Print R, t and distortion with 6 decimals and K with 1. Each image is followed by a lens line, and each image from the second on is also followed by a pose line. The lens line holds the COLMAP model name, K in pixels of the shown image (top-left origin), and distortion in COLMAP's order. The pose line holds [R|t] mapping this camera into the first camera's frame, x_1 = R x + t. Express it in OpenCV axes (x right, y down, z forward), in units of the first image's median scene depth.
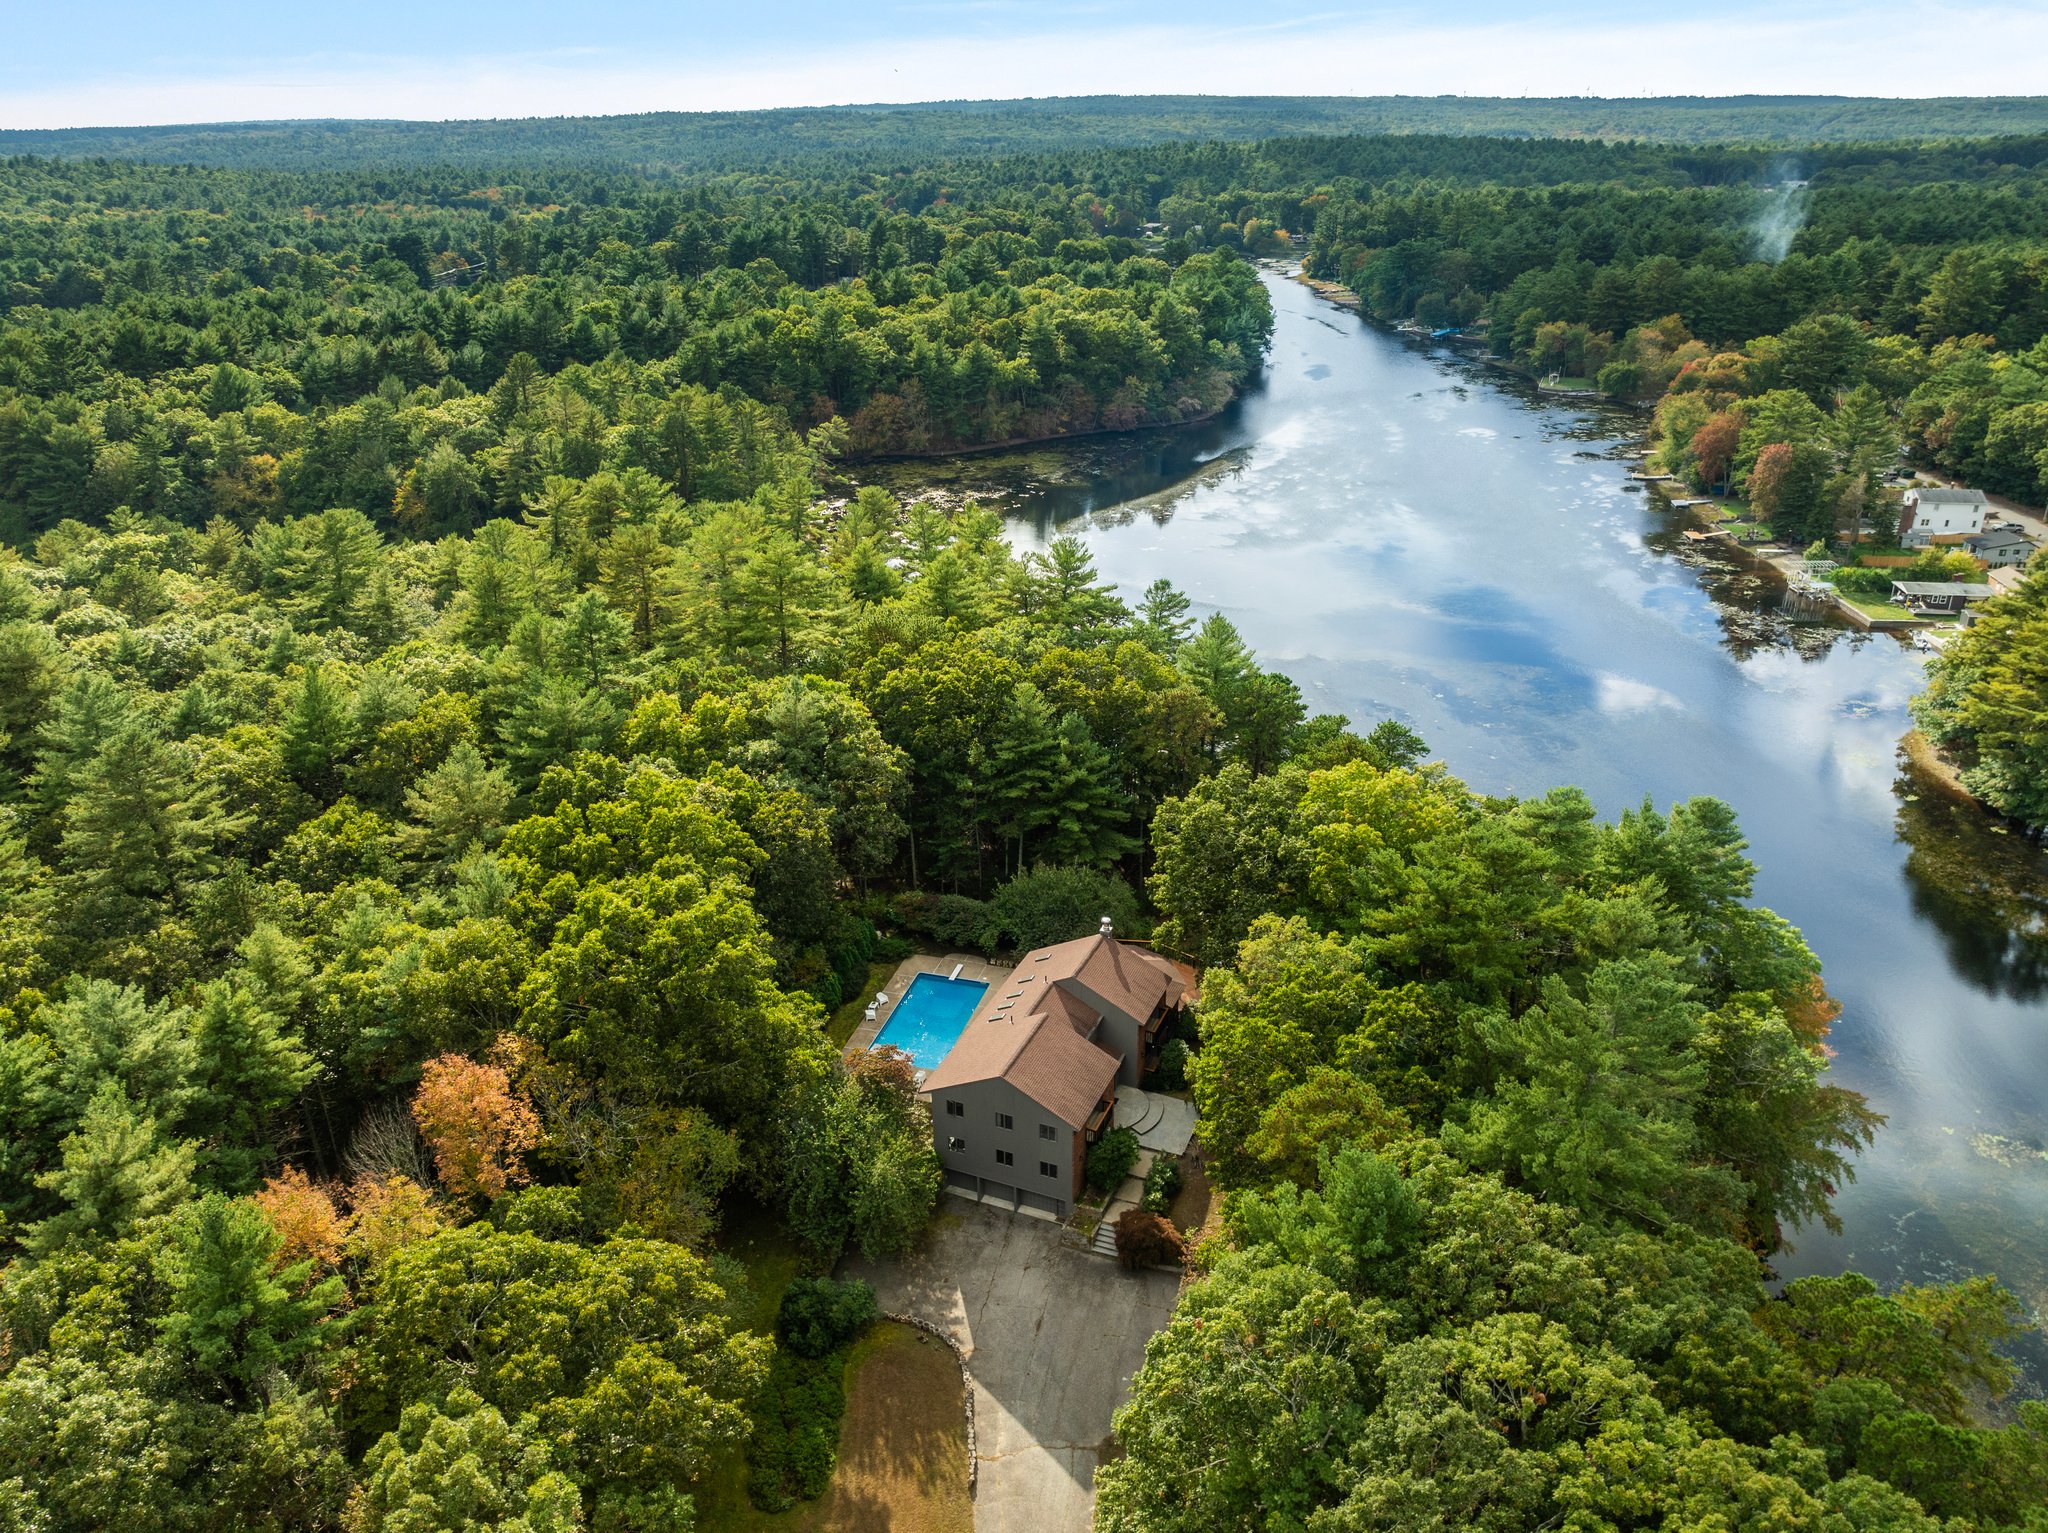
lens RADIAL K [[1450.3, 0, 1050.6], [0, 1450.3, 775.4], [0, 0, 1]] dist [-0.045395, 0.009846]
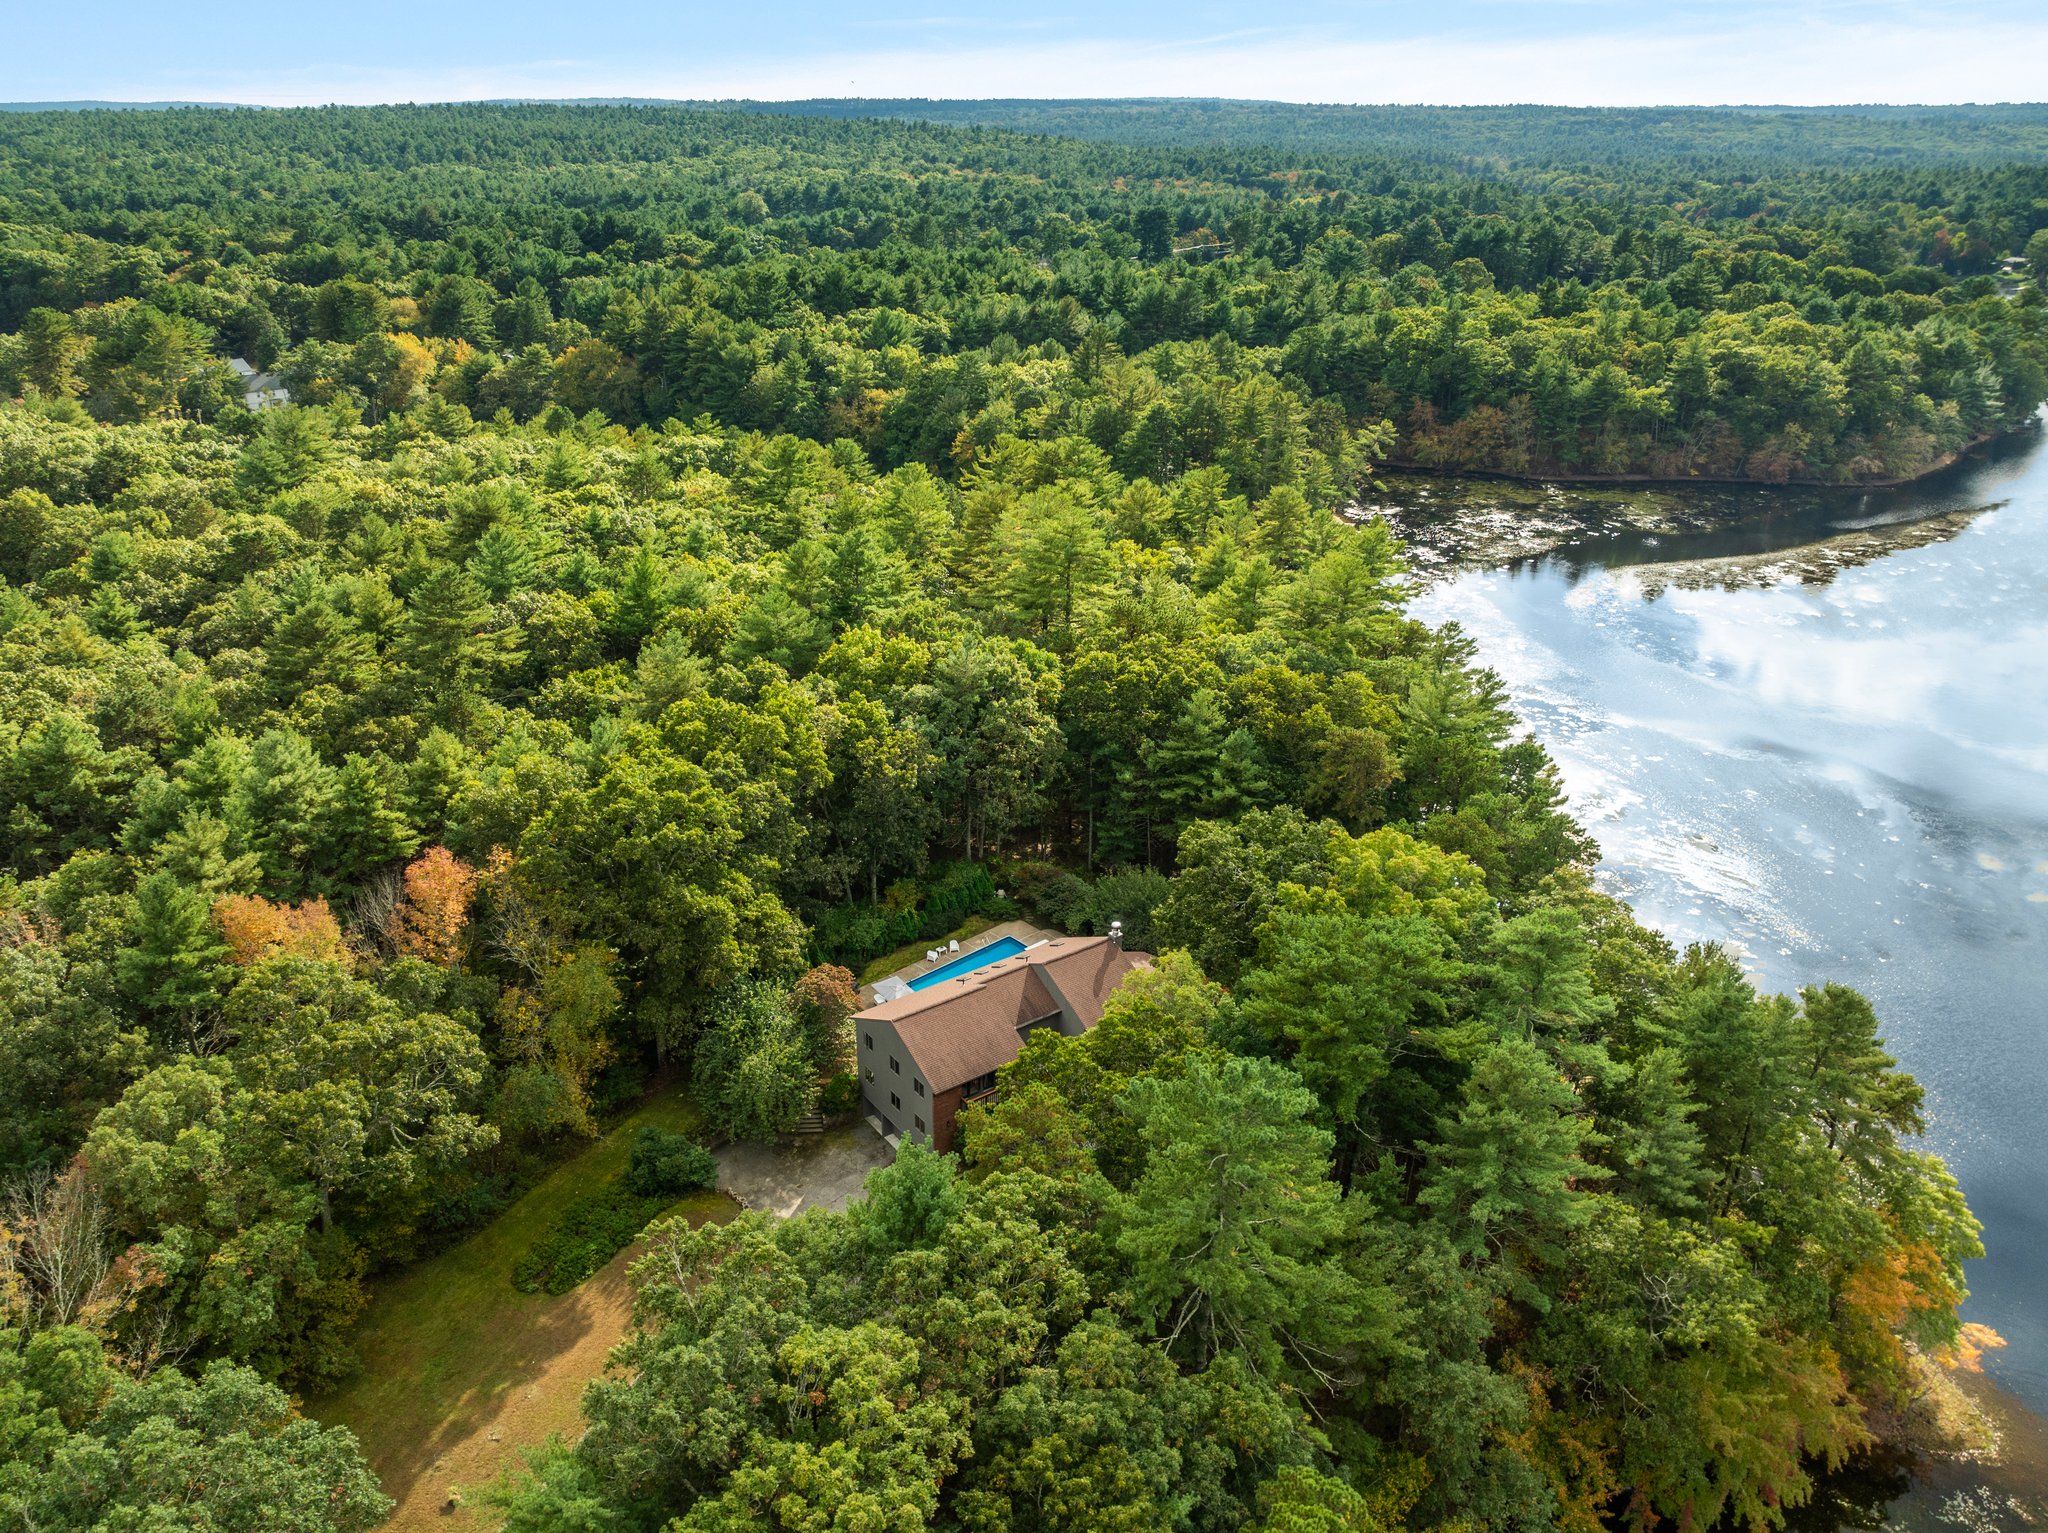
lens RADIAL K [[1488.5, 0, 1024.0], [0, 1488.5, 766.5], [0, 0, 1]] dist [-0.047690, 0.010780]
pose [[0.855645, 0.226894, -0.465178, 0.150272], [-0.231252, 0.971680, 0.048580, -0.013864], [0.463026, 0.066006, 0.883883, 0.022606]]
